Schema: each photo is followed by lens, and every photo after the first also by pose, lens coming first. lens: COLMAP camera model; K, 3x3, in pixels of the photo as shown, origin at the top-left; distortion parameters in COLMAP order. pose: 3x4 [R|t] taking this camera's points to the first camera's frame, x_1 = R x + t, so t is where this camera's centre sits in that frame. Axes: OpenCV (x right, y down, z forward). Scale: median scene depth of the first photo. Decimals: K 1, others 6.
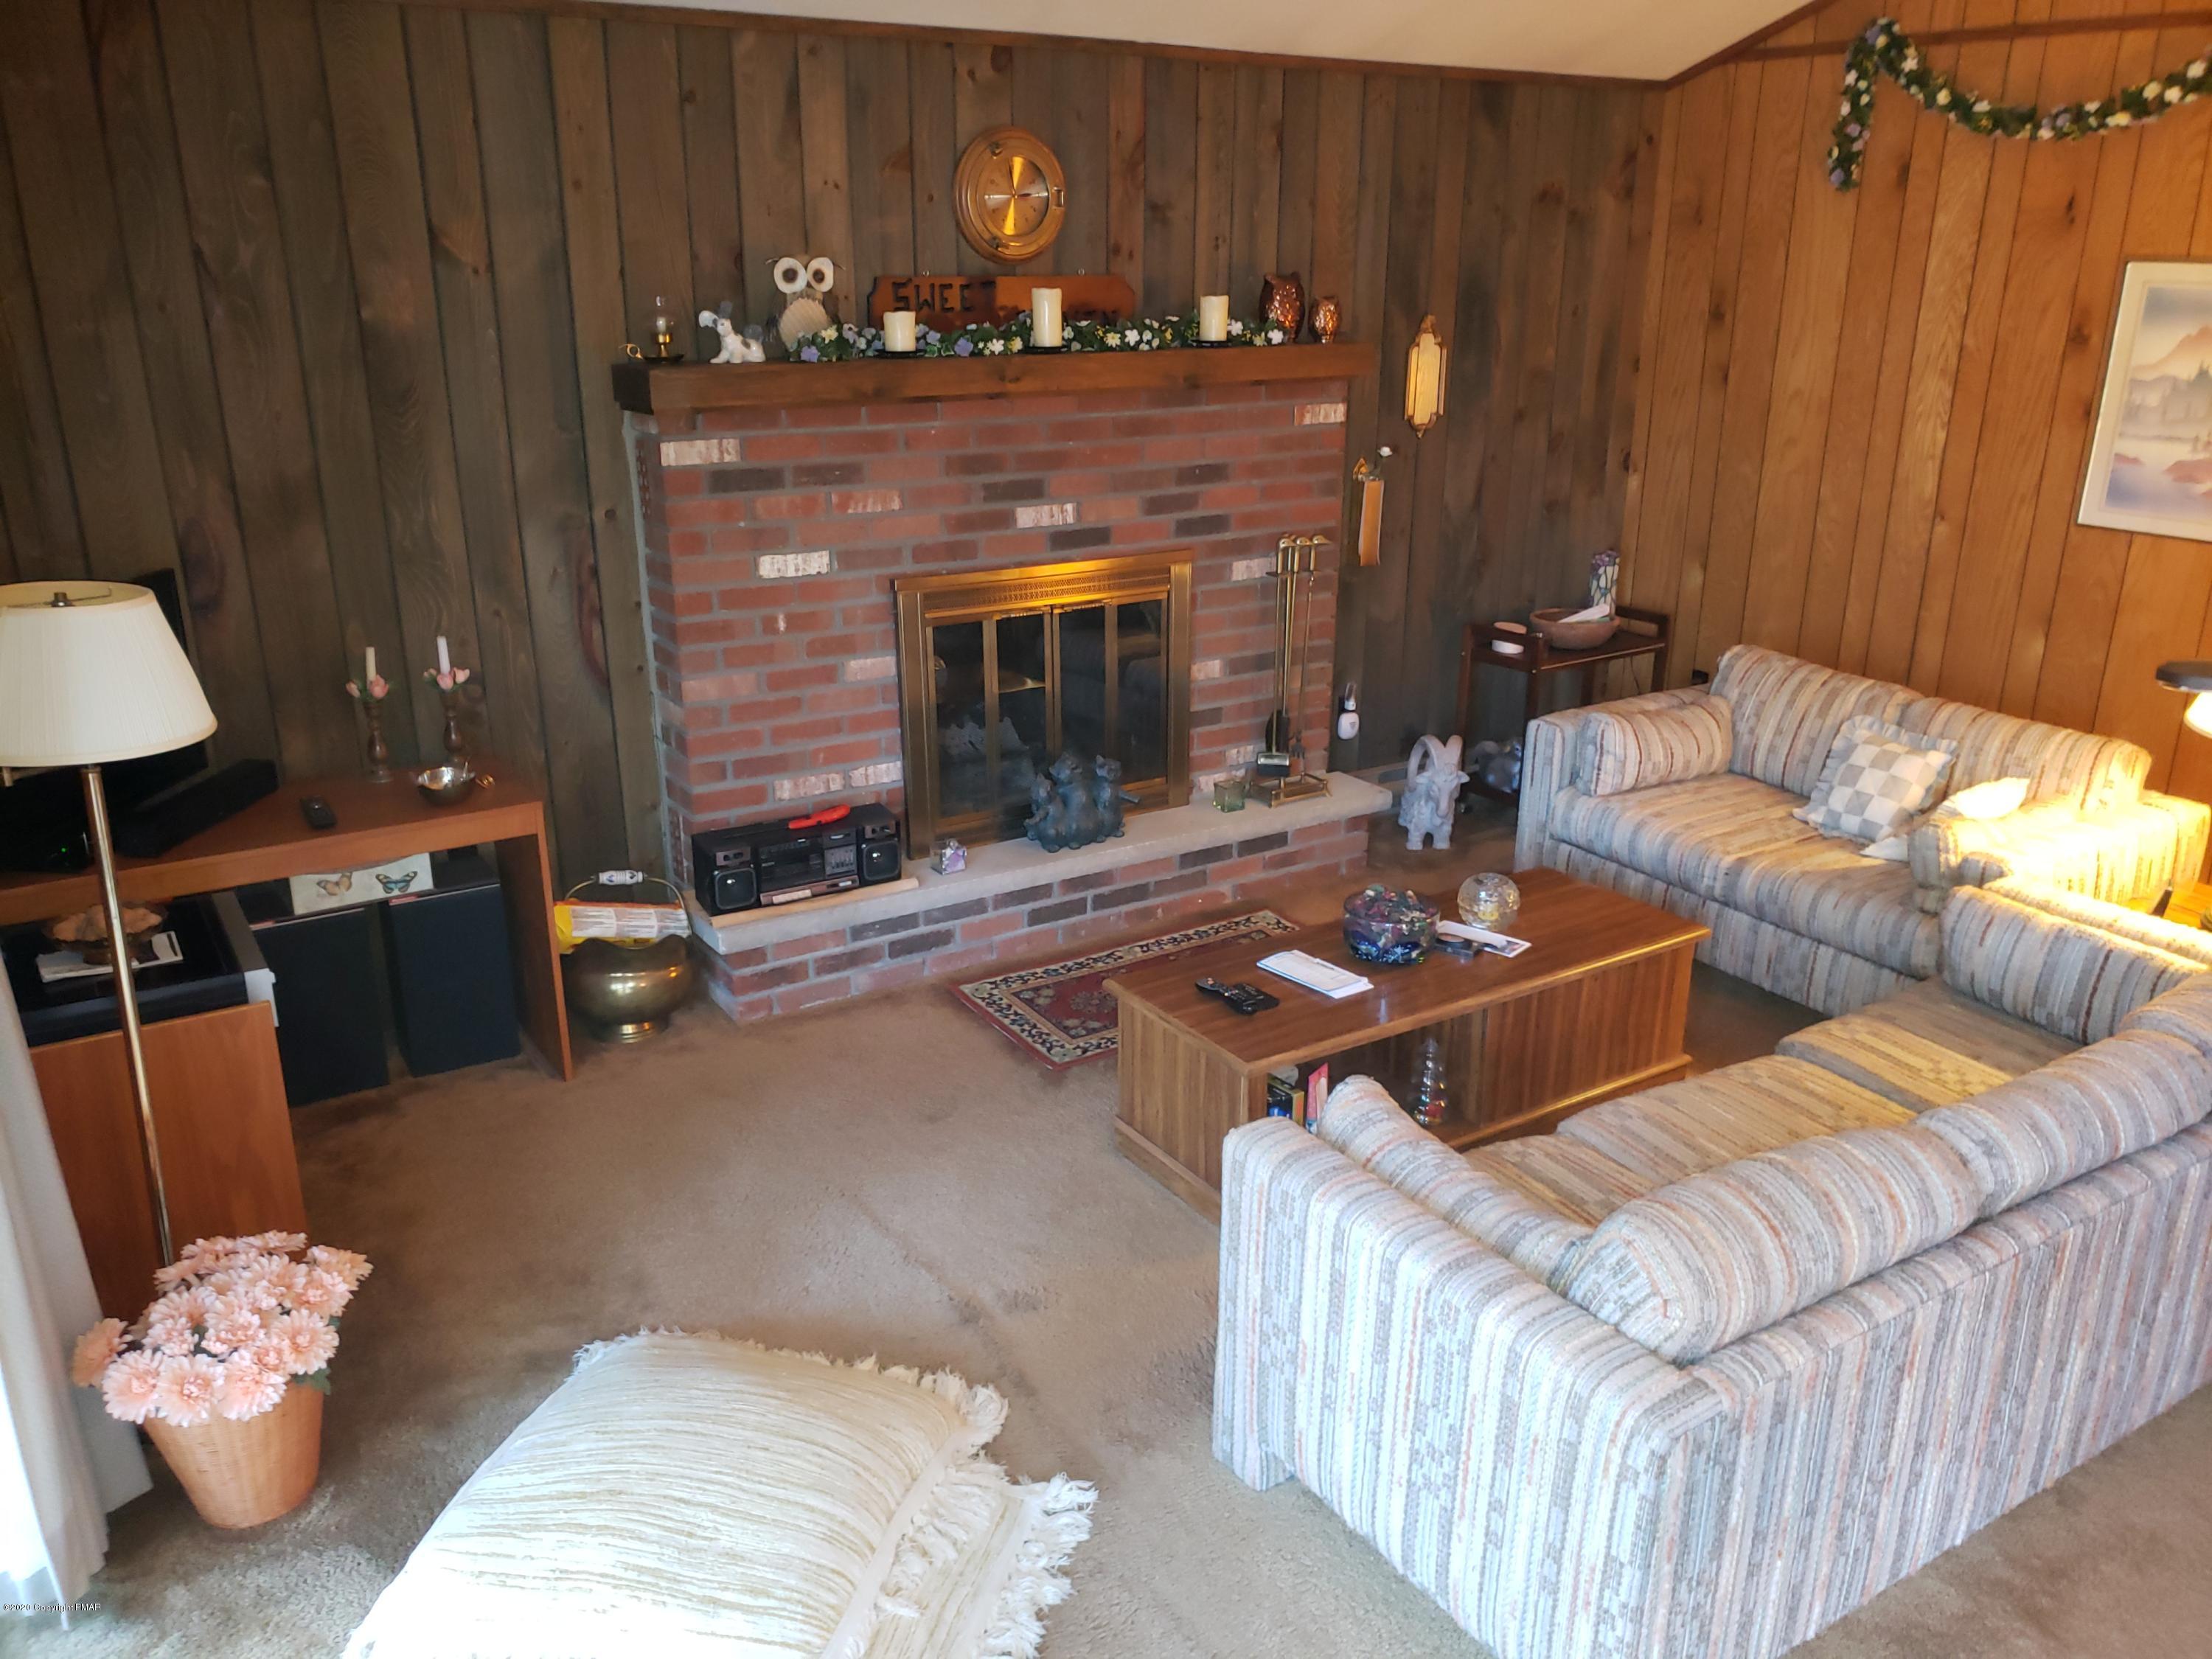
lens RADIAL K [[1736.1, 0, 1099.8], [0, 1736.1, 841.9], [0, 0, 1]] dist [0.118870, -0.200605]
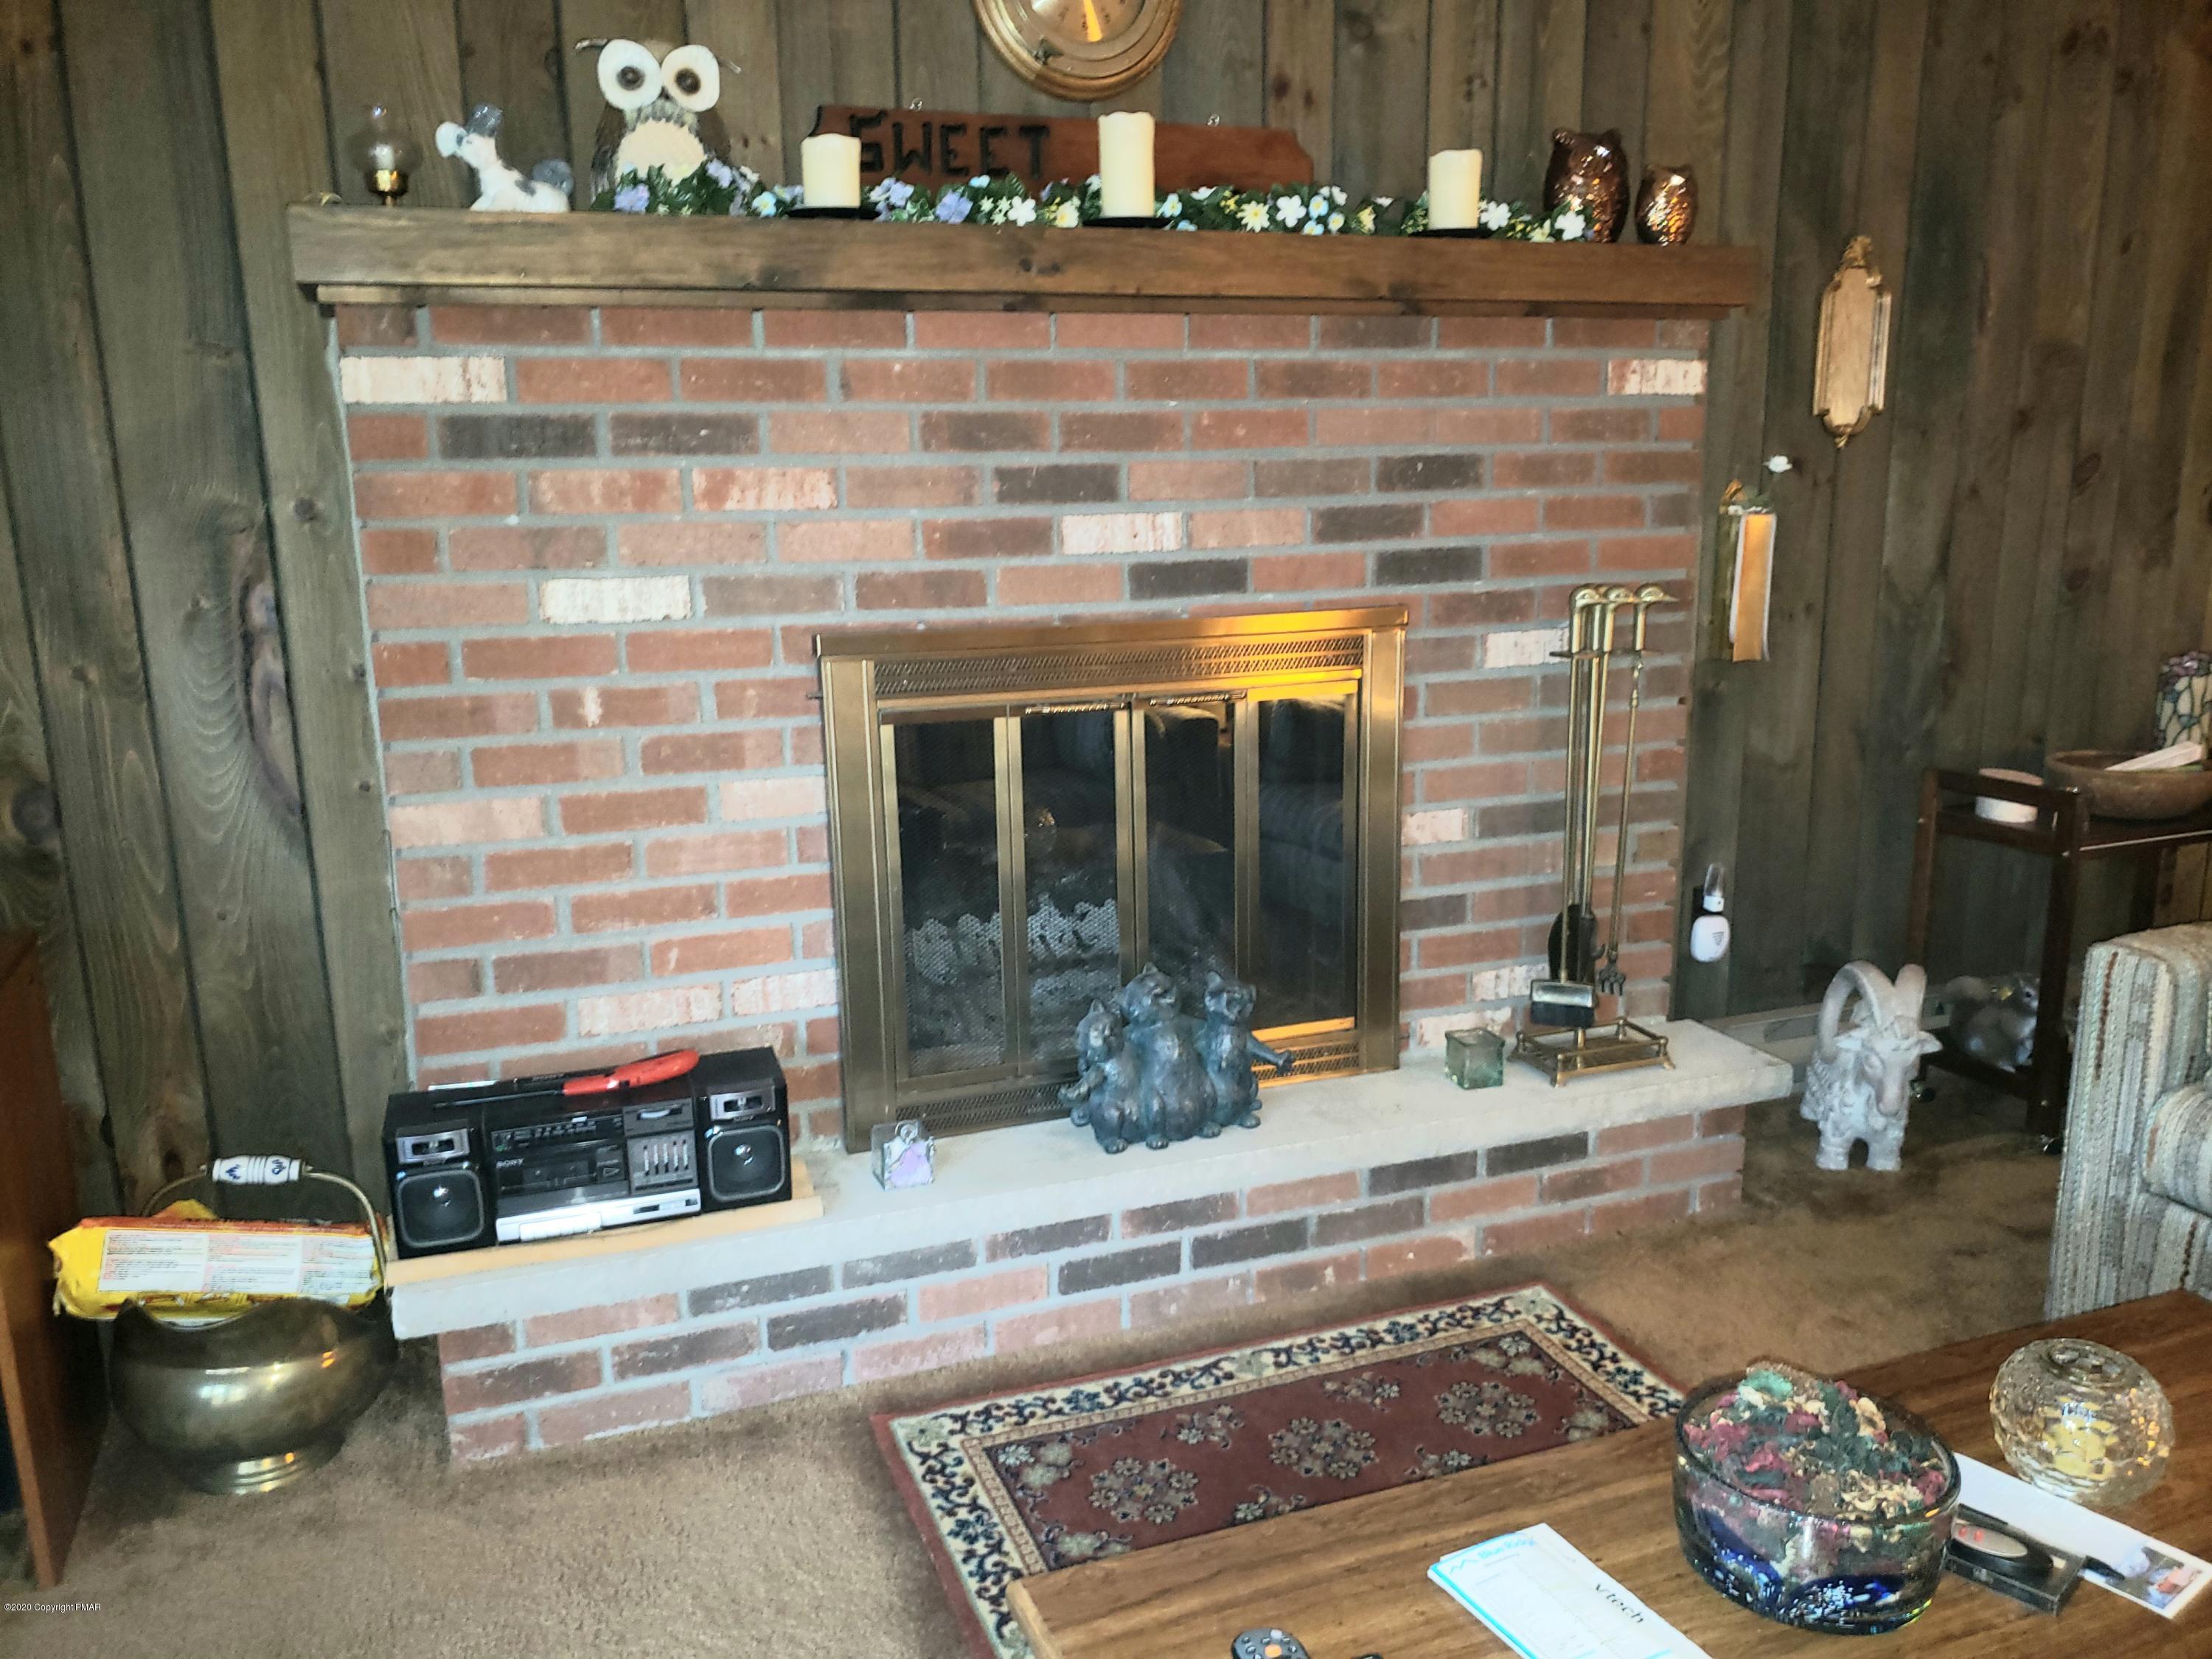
lens RADIAL K [[1720.2, 0, 1075.4], [0, 1720.2, 829.8], [0, 0, 1]] dist [0.003506, 0.008263]
pose [[0.976017, 0.027714, -0.215923, 0.074257], [-0.052682, 0.992451, -0.110753, -0.034861], [0.211223, 0.119472, 0.970109, 0.492313]]
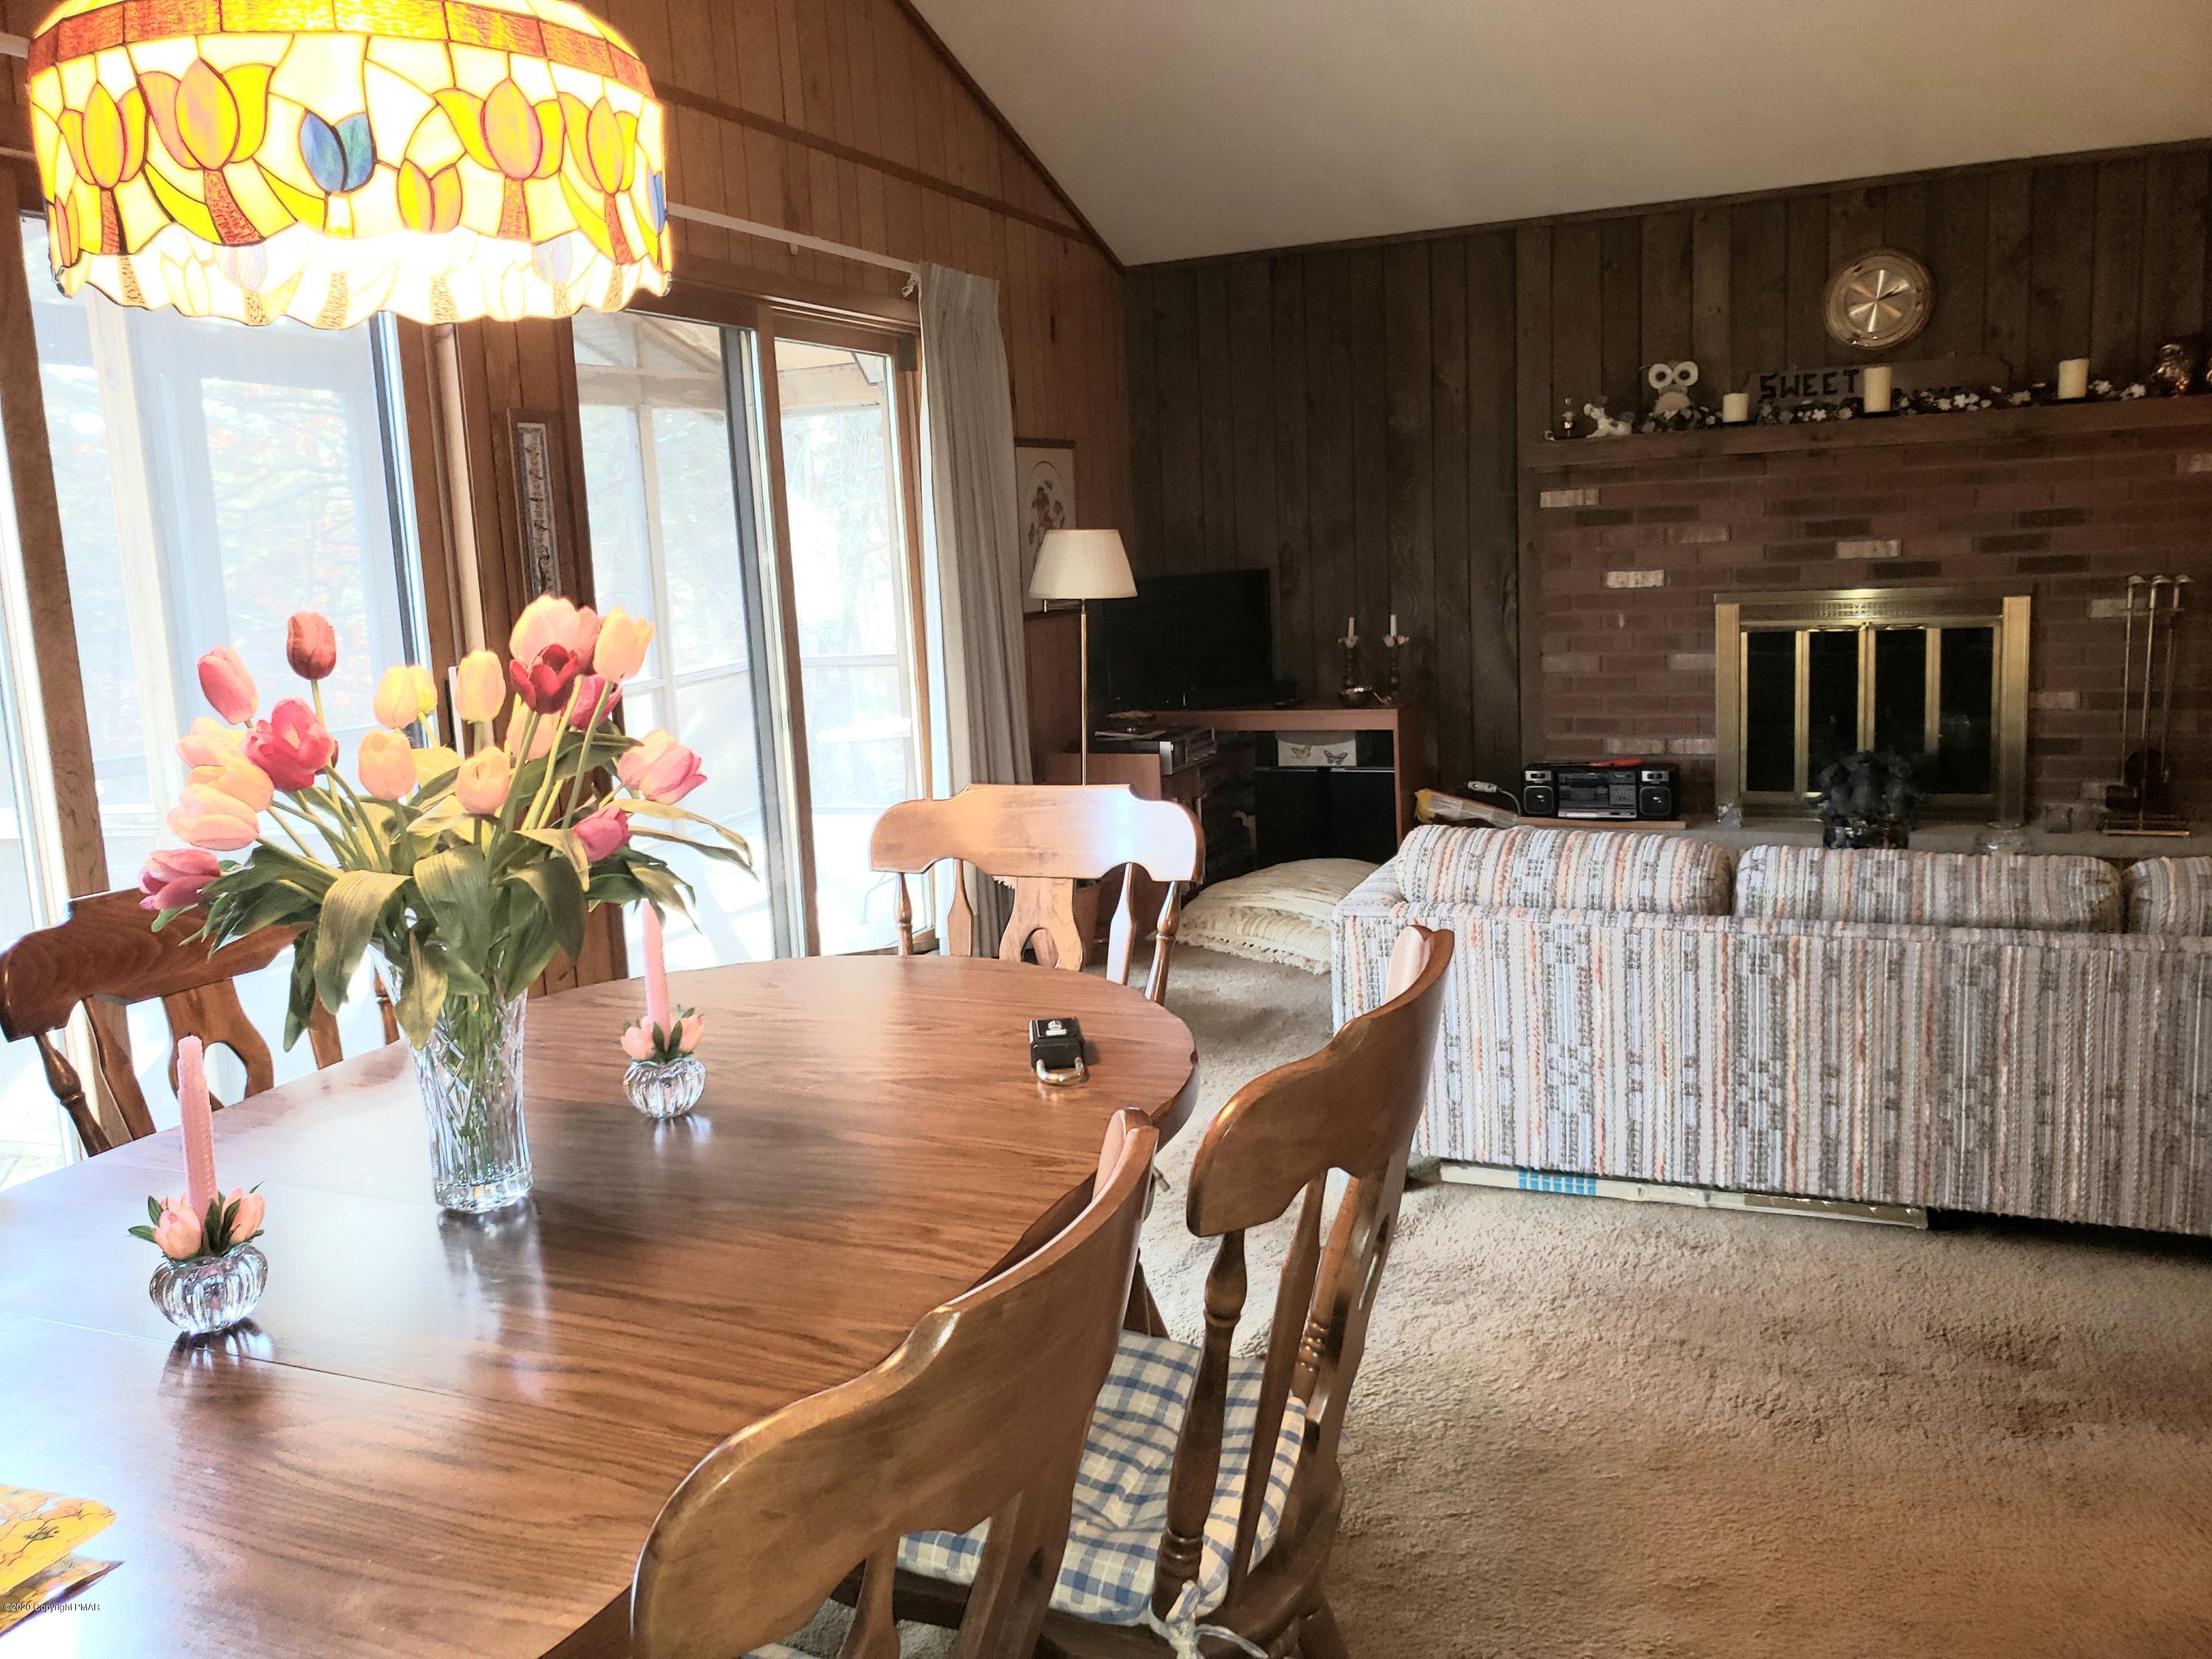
lens RADIAL K [[1720.2, 0, 1075.4], [0, 1720.2, 829.8], [0, 0, 1]] dist [0.003506, 0.008263]
pose [[0.548709, 0.104806, -0.829418, 0.681969], [-0.227327, 0.973433, -0.027386, 0.159395], [0.804513, 0.203576, 0.557957, -0.063710]]
